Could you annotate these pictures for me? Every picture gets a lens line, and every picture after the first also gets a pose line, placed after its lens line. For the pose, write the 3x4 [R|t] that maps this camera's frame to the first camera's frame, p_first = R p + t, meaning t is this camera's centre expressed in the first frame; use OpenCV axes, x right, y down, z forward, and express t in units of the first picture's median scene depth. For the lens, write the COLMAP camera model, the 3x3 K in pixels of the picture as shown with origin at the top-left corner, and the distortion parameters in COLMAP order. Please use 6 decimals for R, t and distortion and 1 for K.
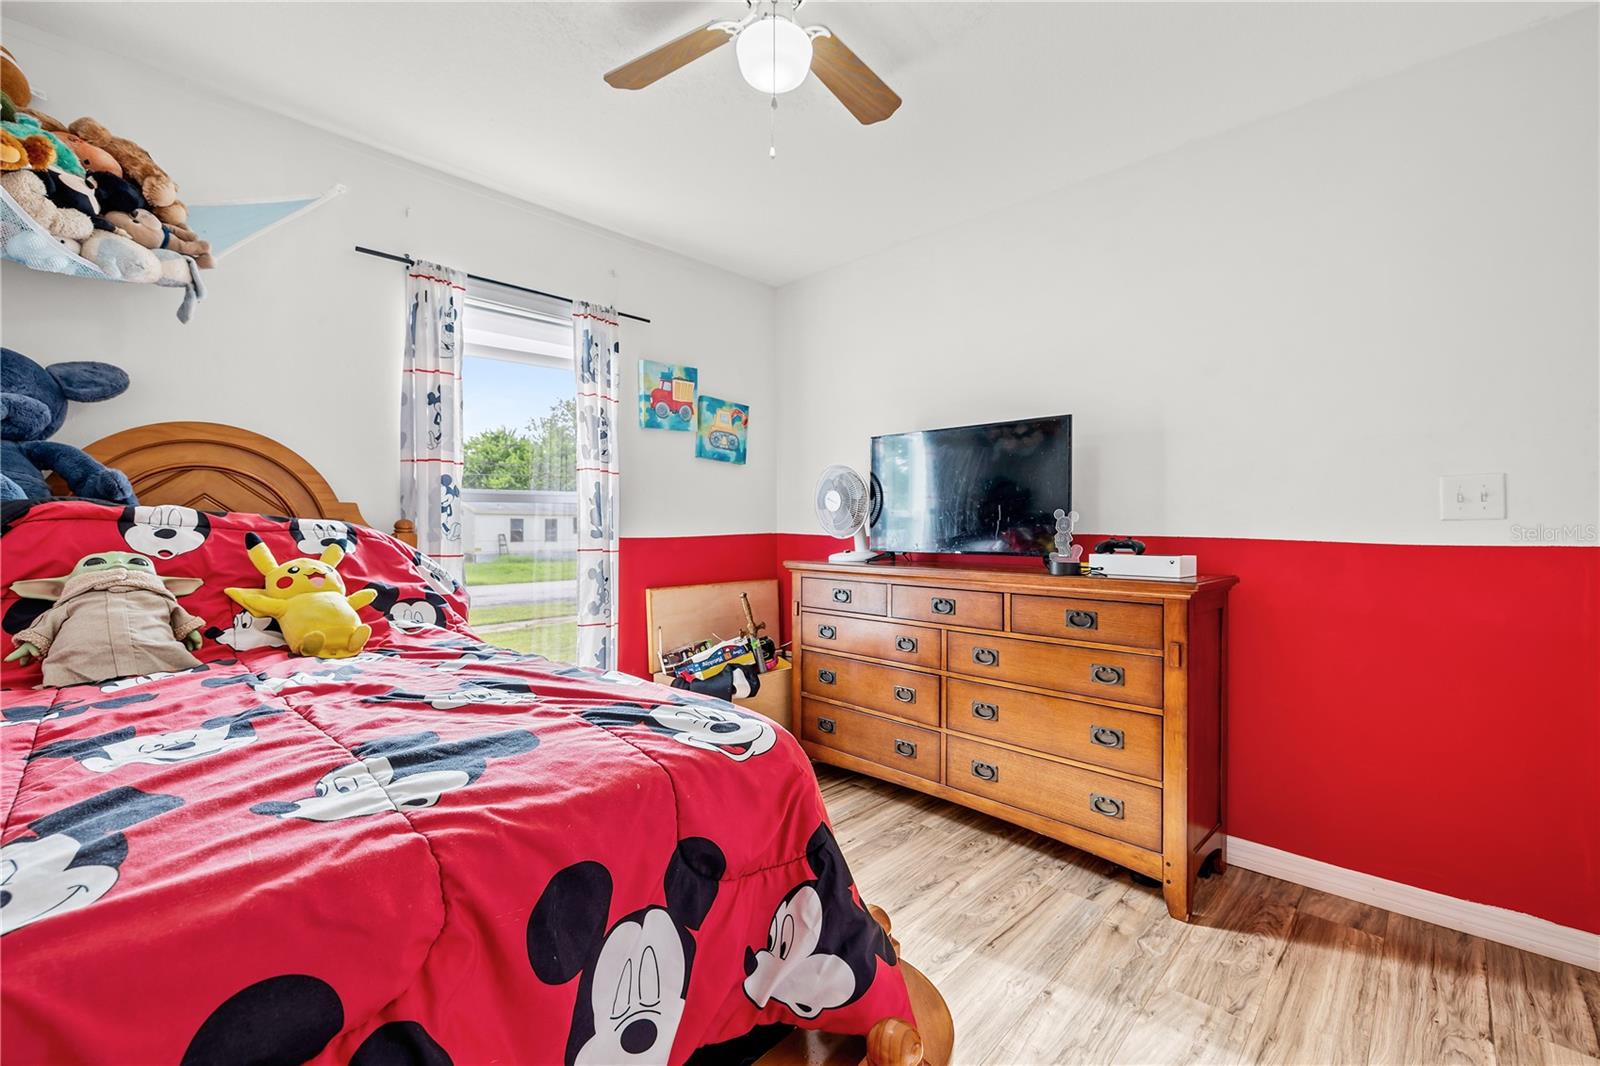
lens RADIAL K [[676.6, 0, 794.3], [0, 676.6, 528.8], [0, 0, 1]] dist [0.001200, 0.000136]
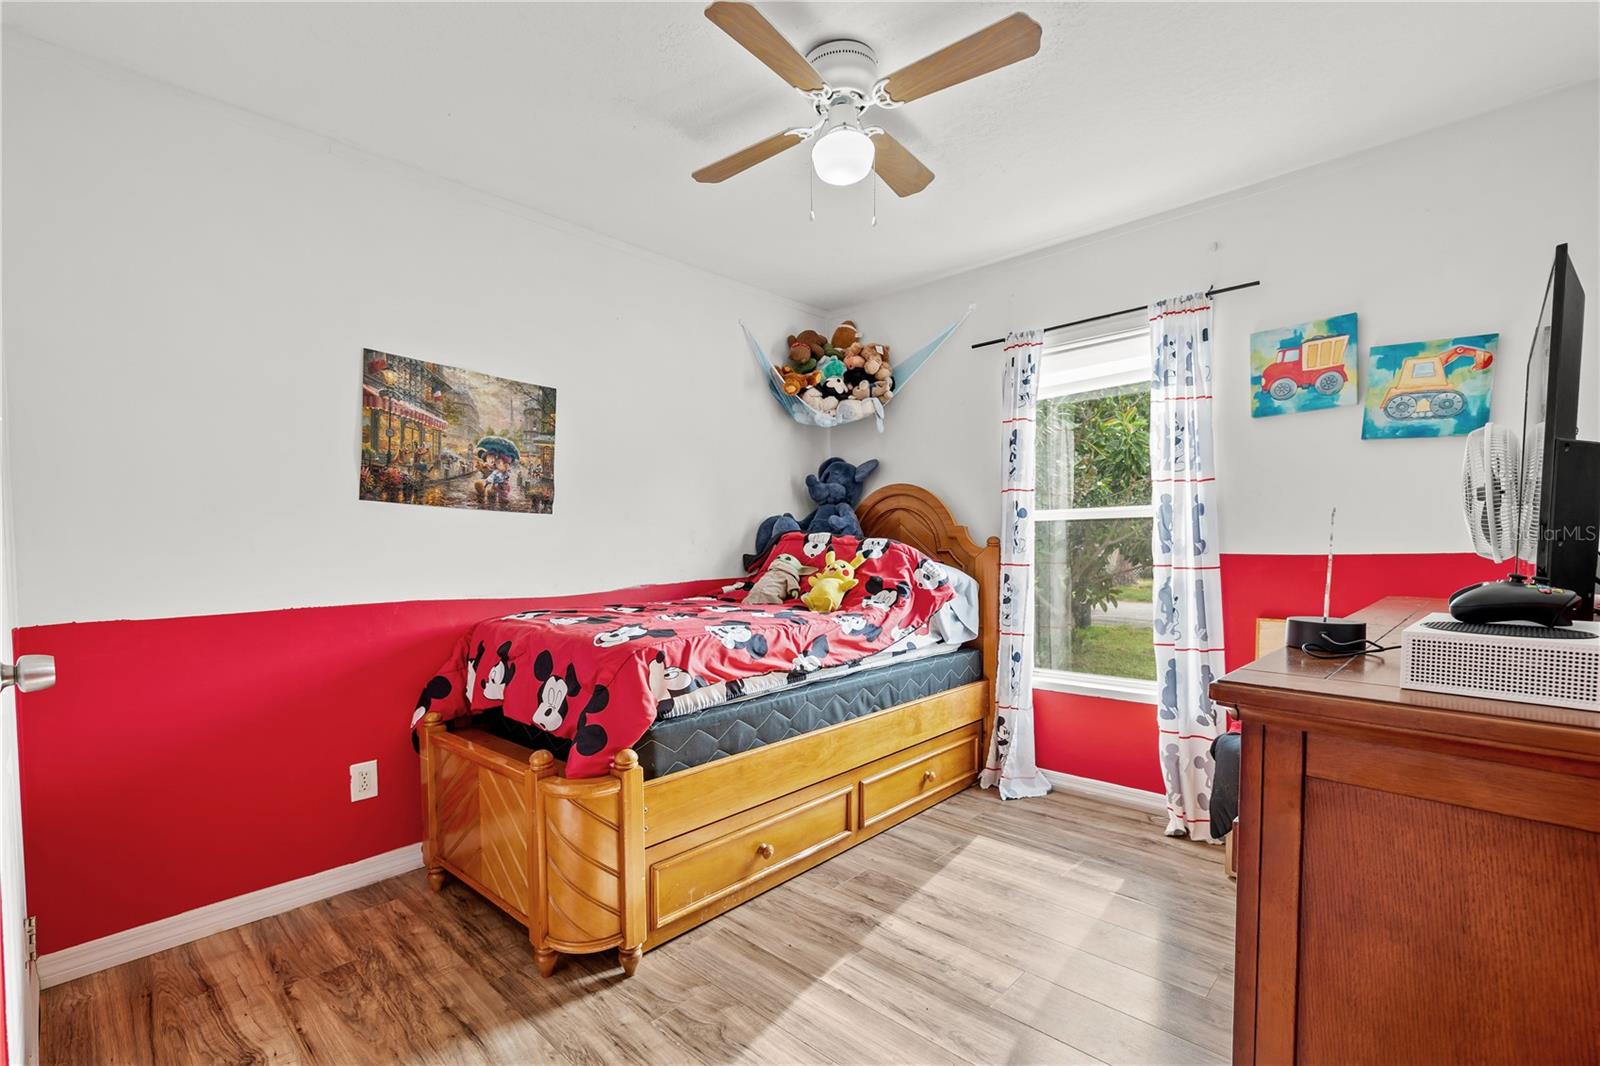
lens RADIAL K [[710.6, 0, 802.3], [0, 710.6, 581.1], [0, 0, 1]] dist [0.001083, 0.000197]
pose [[0.022705, 0.055648, -0.998192, 0.624904], [0.004568, 0.998433, 0.055765, -0.004417], [0.999732, -0.005825, 0.022415, 0.435661]]
